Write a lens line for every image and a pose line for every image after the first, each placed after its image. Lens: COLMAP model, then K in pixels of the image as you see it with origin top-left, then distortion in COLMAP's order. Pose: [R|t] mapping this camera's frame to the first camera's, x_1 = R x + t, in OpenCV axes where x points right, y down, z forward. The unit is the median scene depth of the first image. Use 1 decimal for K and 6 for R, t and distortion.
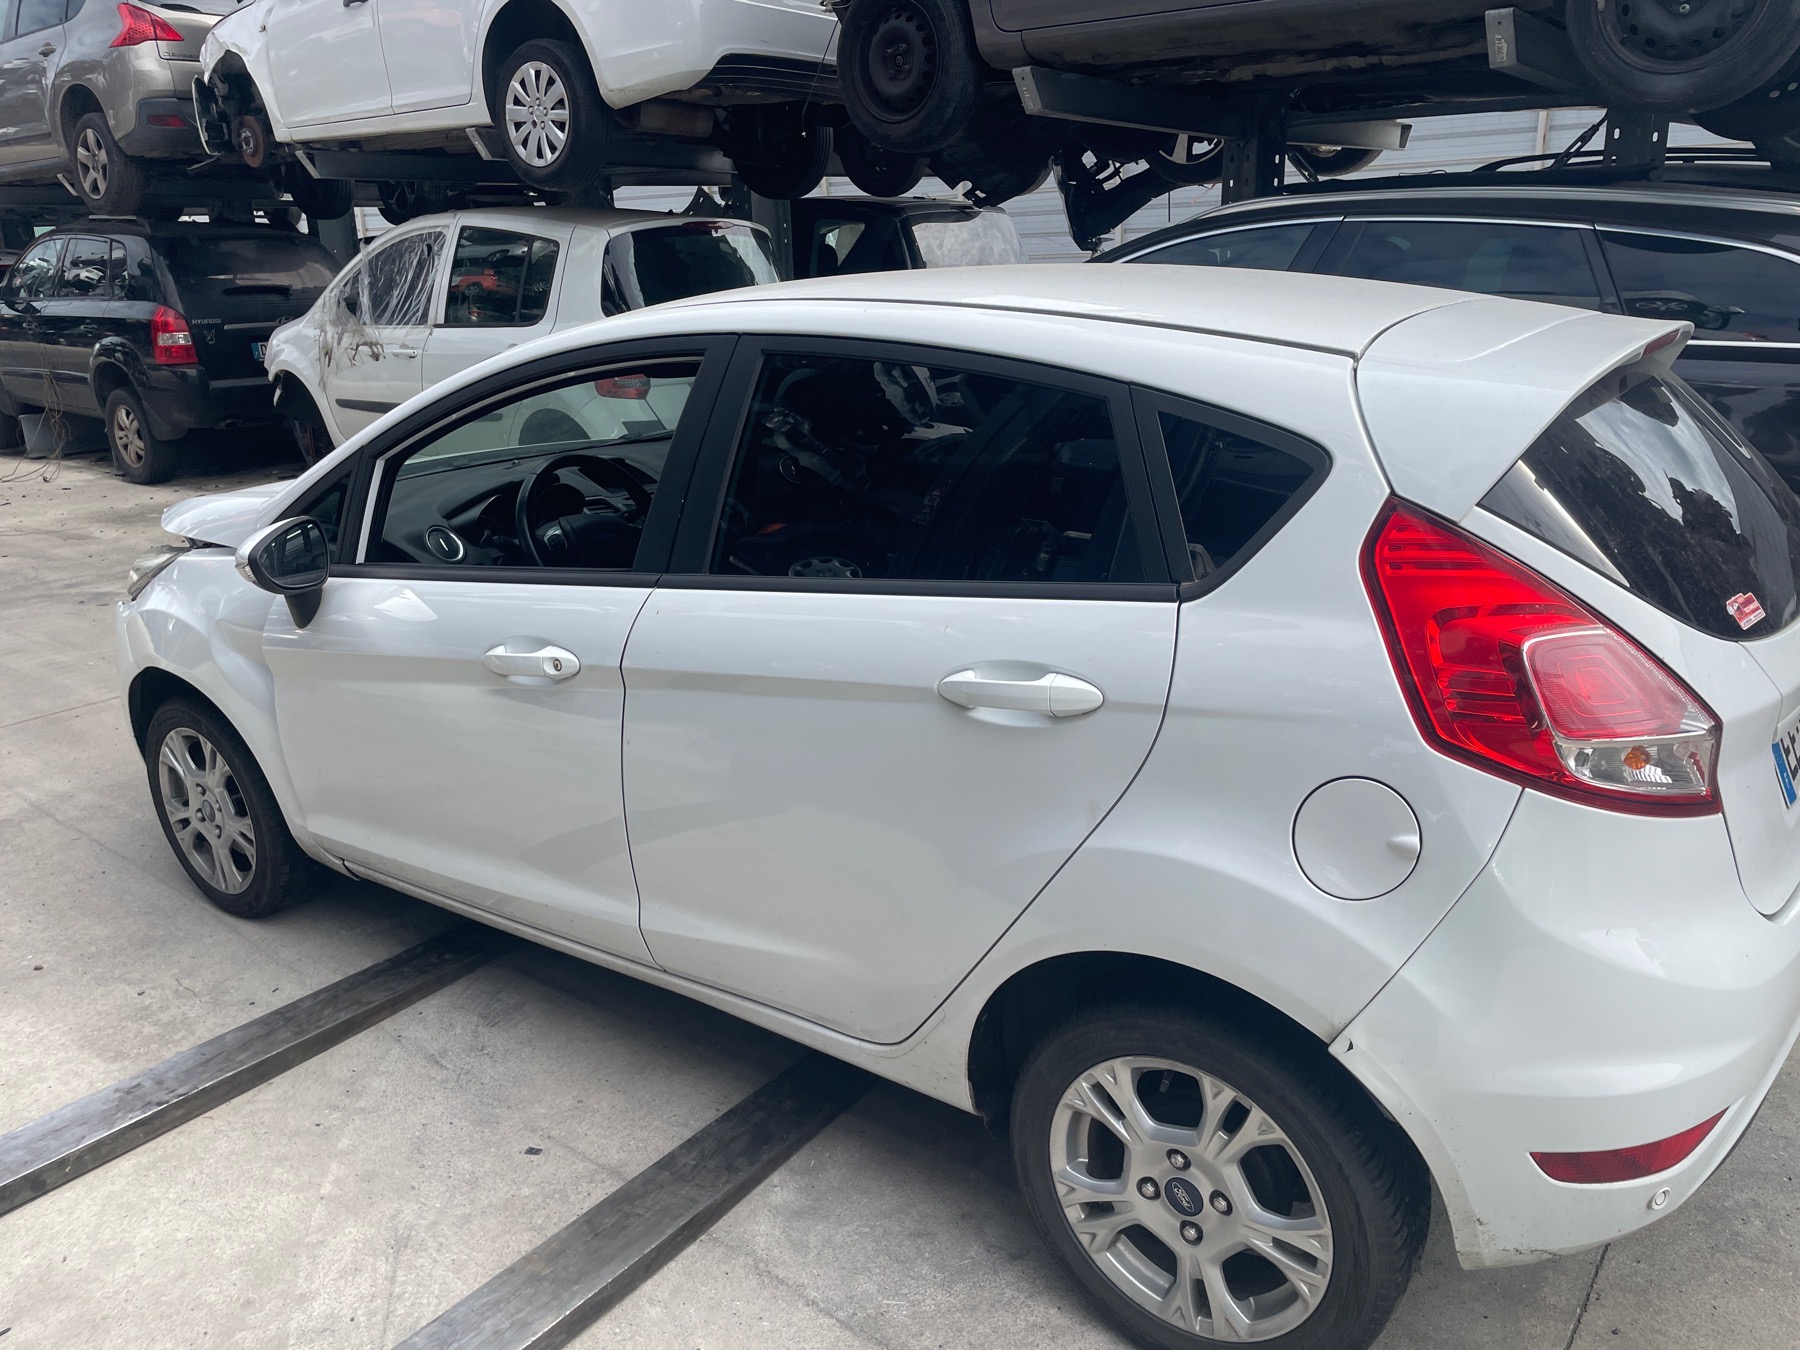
lens RADIAL K [[1375.2, 0, 905.9], [0, 1375.2, 681.5], [0, 0, 1]] dist [0.077670, -0.102879]
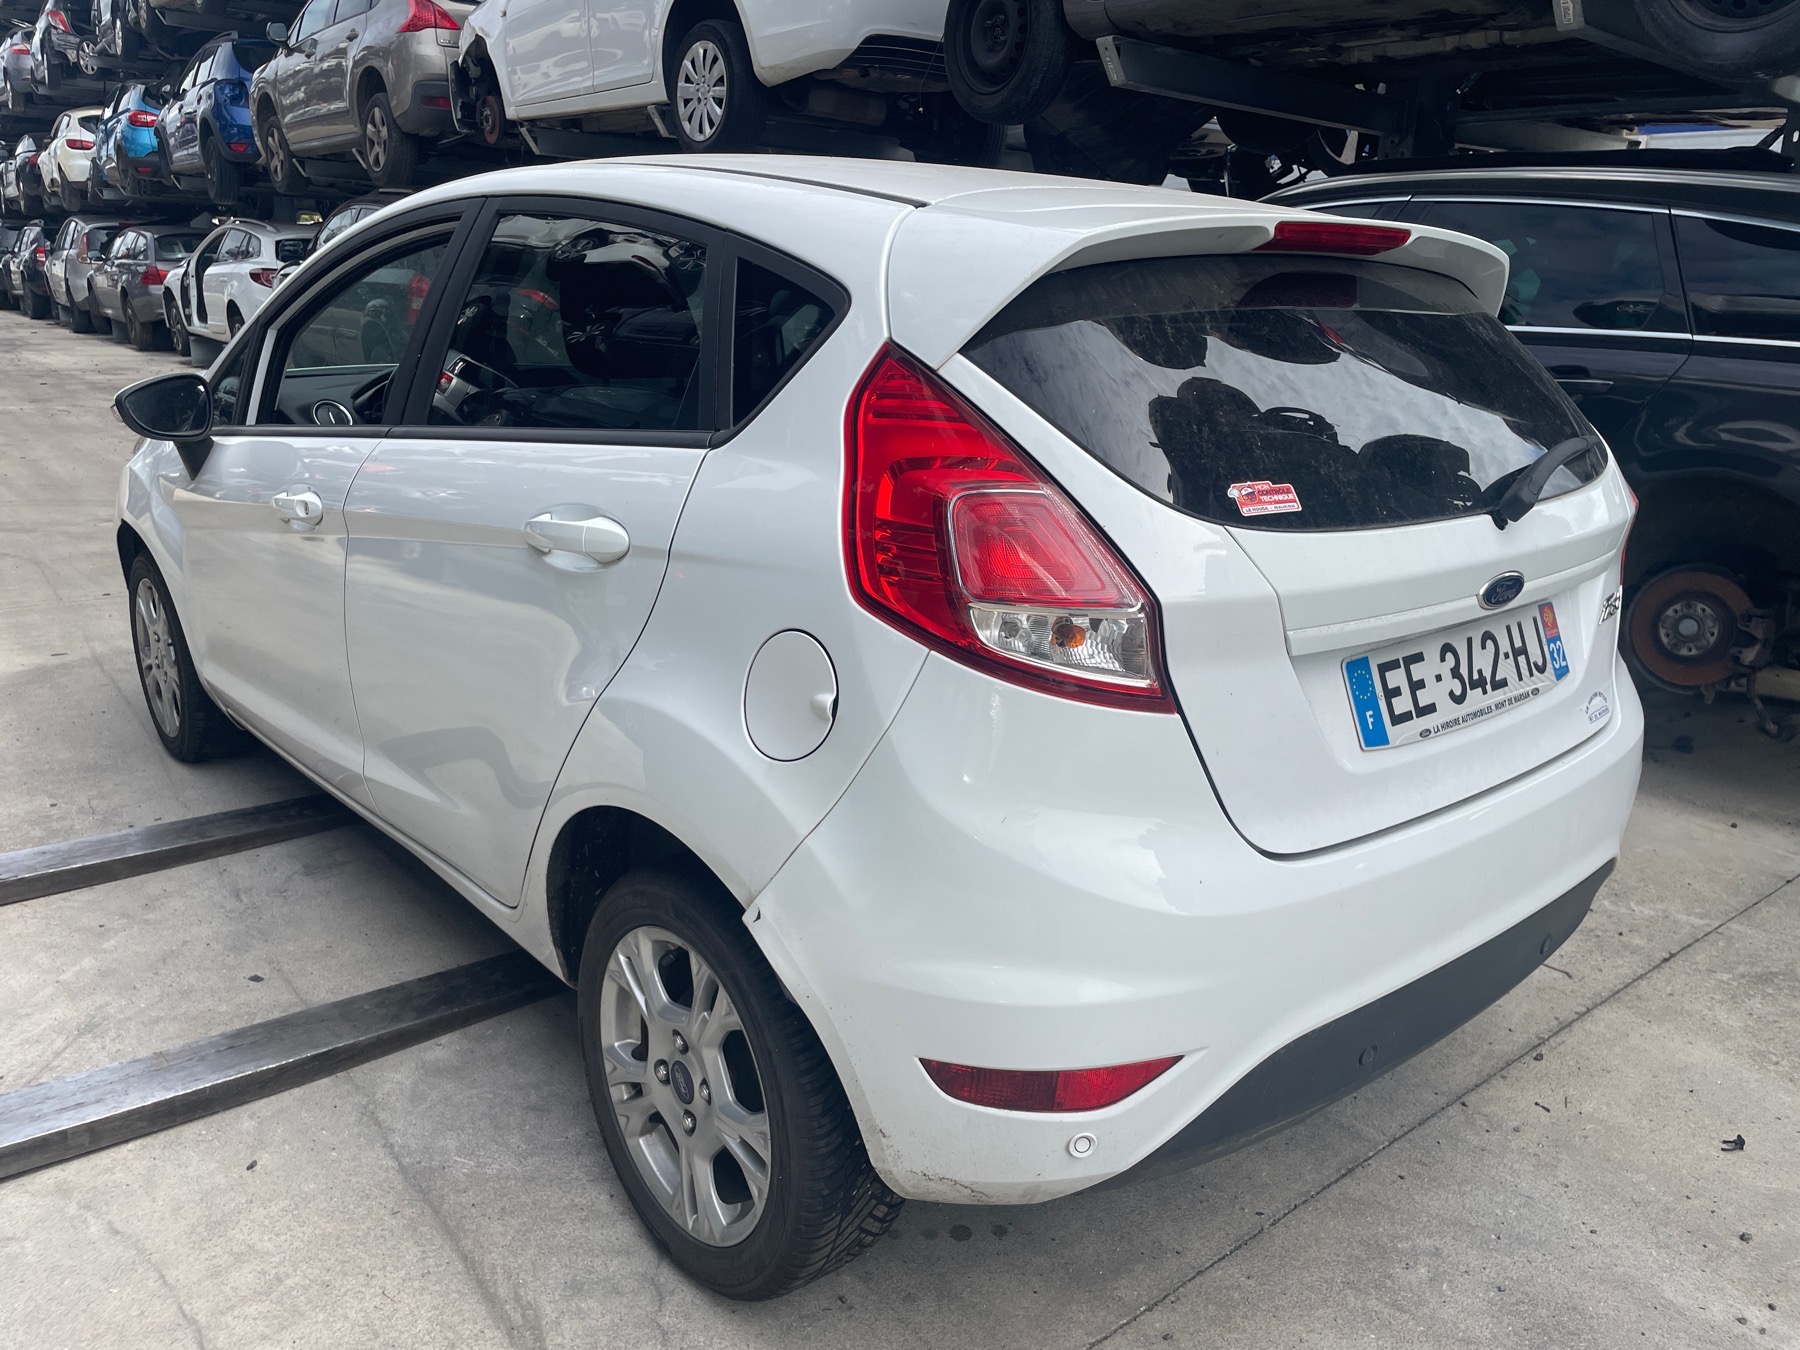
lens RADIAL K [[1375.2, 0, 906.2], [0, 1375.2, 672.4], [0, 0, 1]] dist [0.077670, -0.102879]
pose [[0.970879, 0.116548, -0.209311, 0.500402], [-0.123177, 0.992205, -0.018872, 0.088883], [0.205480, 0.044105, 0.977667, 0.088776]]
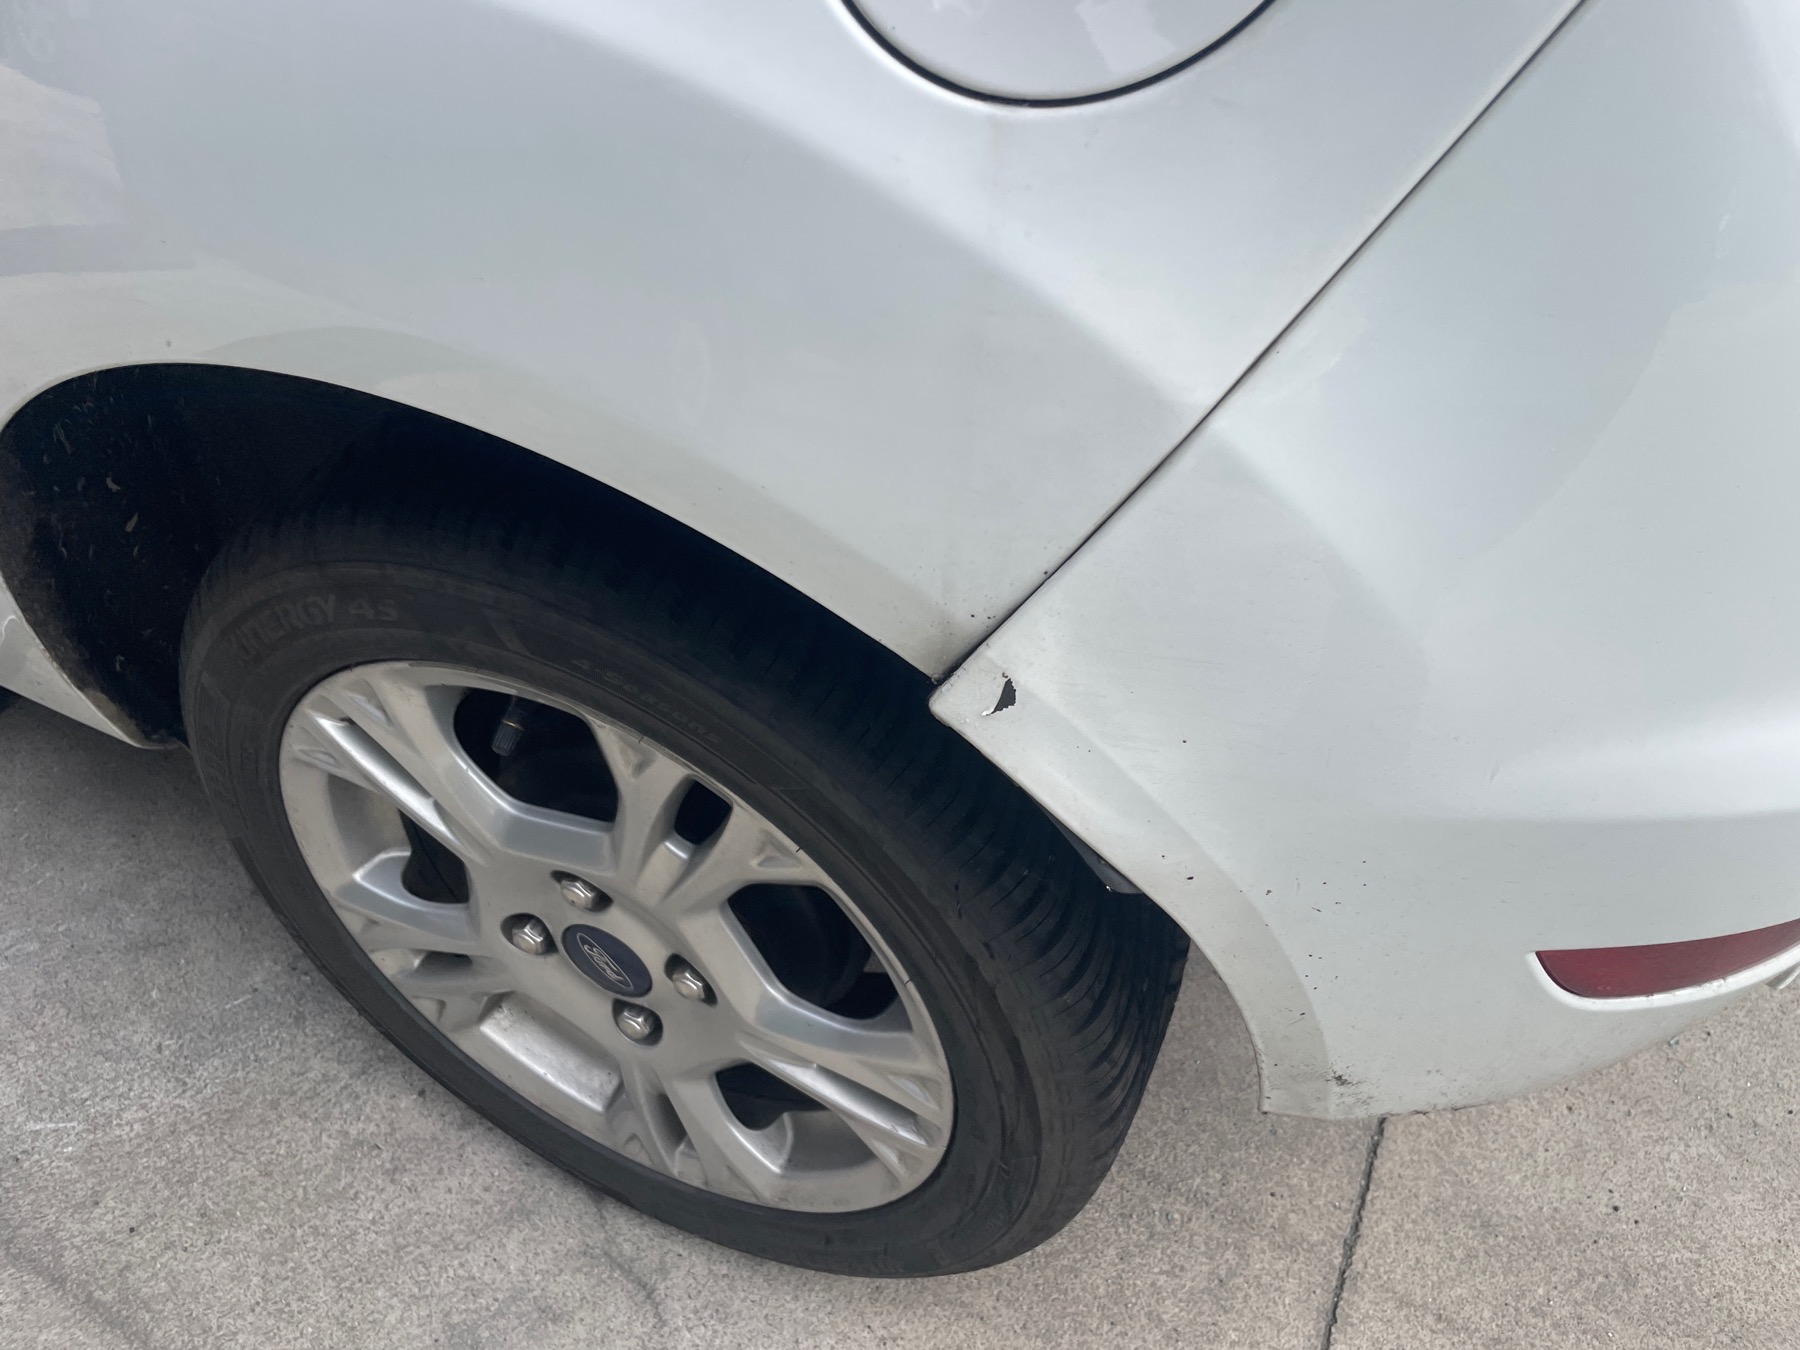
lens RADIAL K [[1375.2, 0, 908.2], [0, 1375.2, 697.8], [0, 0, 1]] dist [0.077670, -0.102879]
pose [[0.978919, -0.092544, 0.182082, 0.213435], [-0.000623, 0.890109, 0.455748, 0.119324], [-0.204249, -0.446253, 0.871287, 0.651637]]
